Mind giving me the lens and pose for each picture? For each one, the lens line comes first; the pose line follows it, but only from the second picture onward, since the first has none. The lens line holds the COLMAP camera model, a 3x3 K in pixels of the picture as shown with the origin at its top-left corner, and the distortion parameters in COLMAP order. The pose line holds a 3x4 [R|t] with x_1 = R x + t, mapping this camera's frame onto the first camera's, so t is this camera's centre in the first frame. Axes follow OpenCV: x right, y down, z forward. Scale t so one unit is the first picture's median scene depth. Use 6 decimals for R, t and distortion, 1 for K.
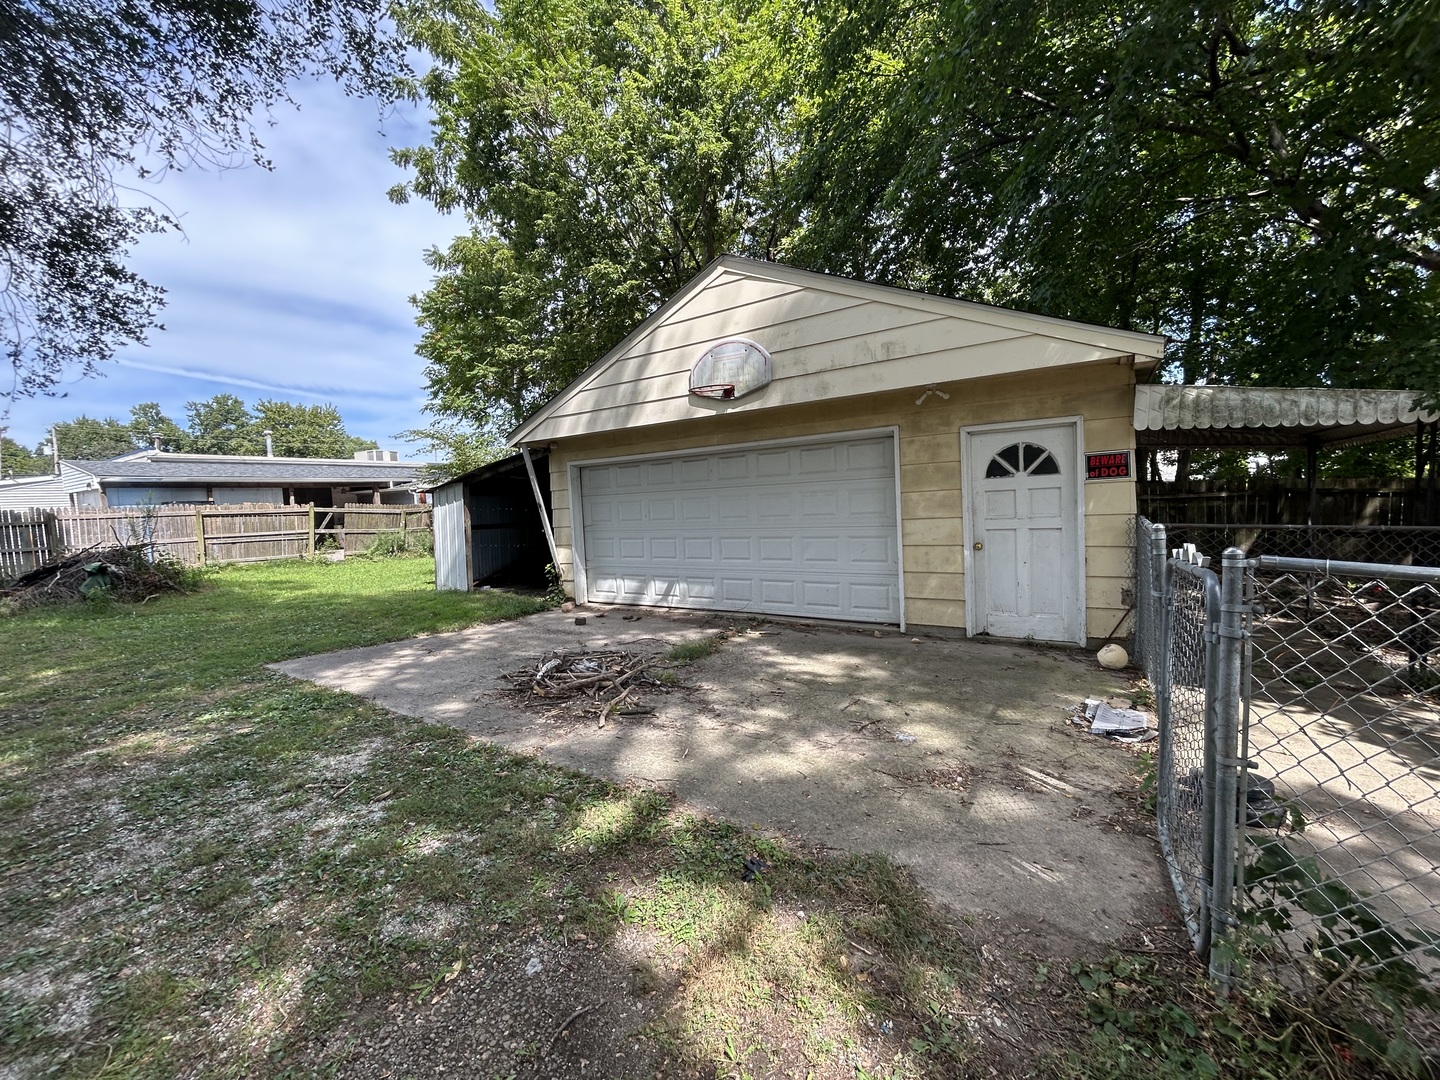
lens RADIAL K [[585.9, 0, 722.1], [0, 585.9, 540.0], [0, 0, 1]] dist [0.000517, 0.000200]
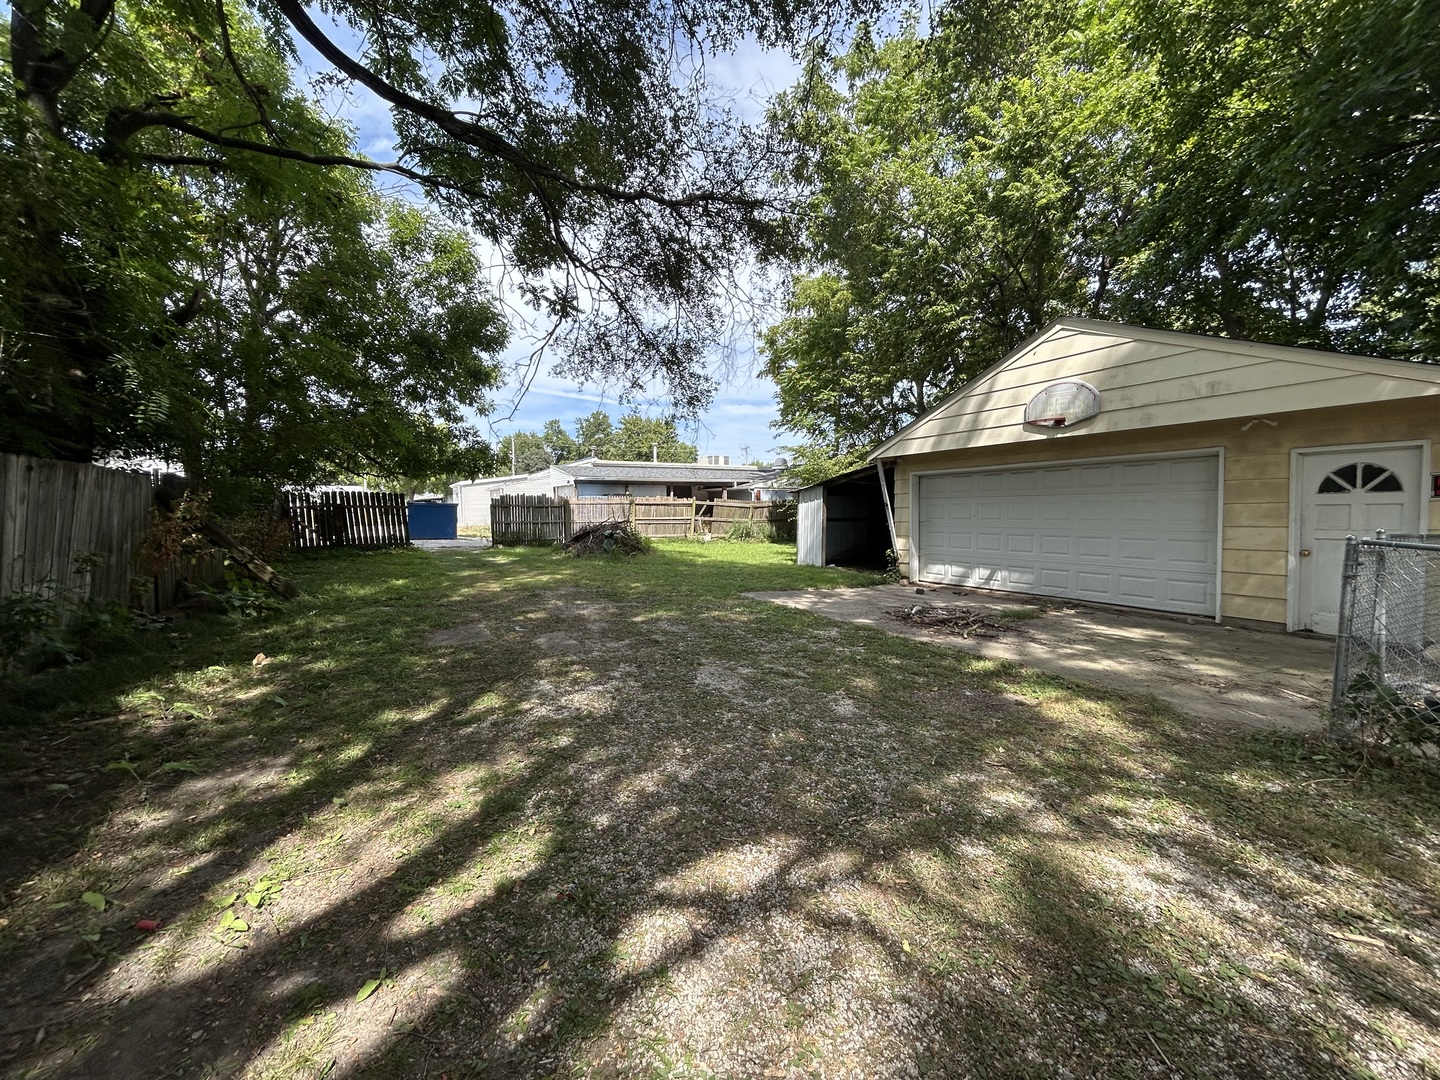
lens RADIAL K [[585.4, 0, 722.7], [0, 585.4, 536.7], [0, 0, 1]] dist [-0.000906, 0.003983]
pose [[0.888393, 0.057741, -0.455438, -0.045701], [-0.060858, 0.998116, 0.007831, 0.035230], [0.455032, 0.020760, 0.890233, -0.483333]]
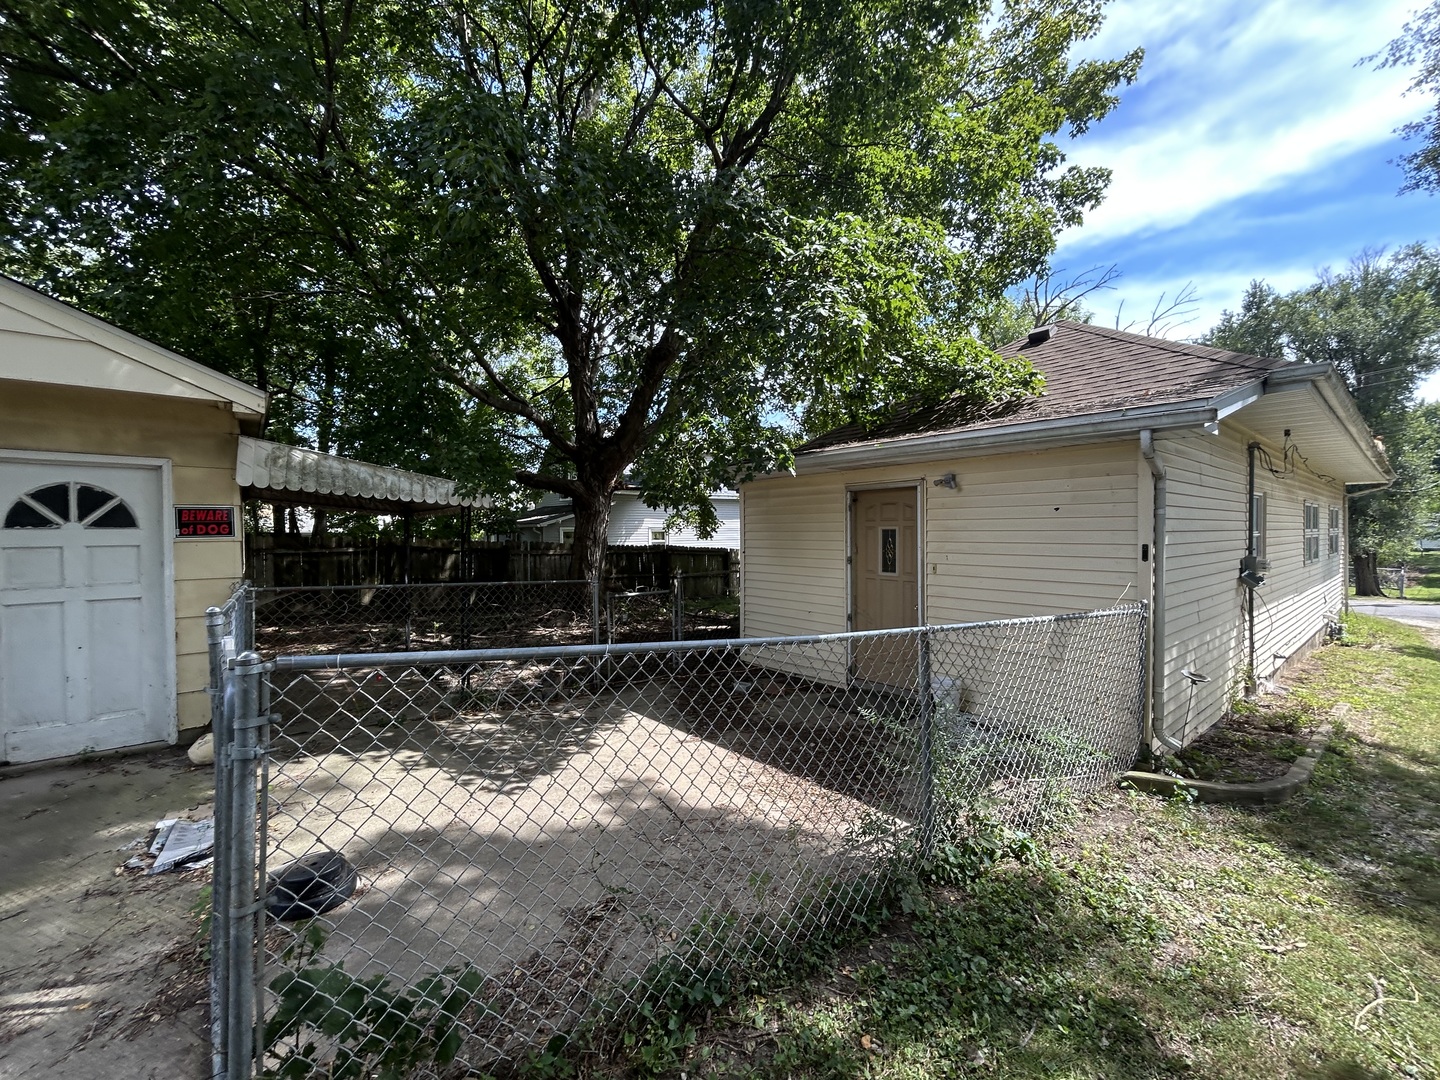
lens RADIAL K [[585.9, 0, 722.1], [0, 585.9, 540.0], [0, 0, 1]] dist [0.000517, 0.000200]
pose [[0.306507, 0.030354, 0.951384, 0.058931], [0.051578, 0.997493, -0.048442, -0.015939], [-0.950470, 0.063918, 0.304173, 0.015606]]
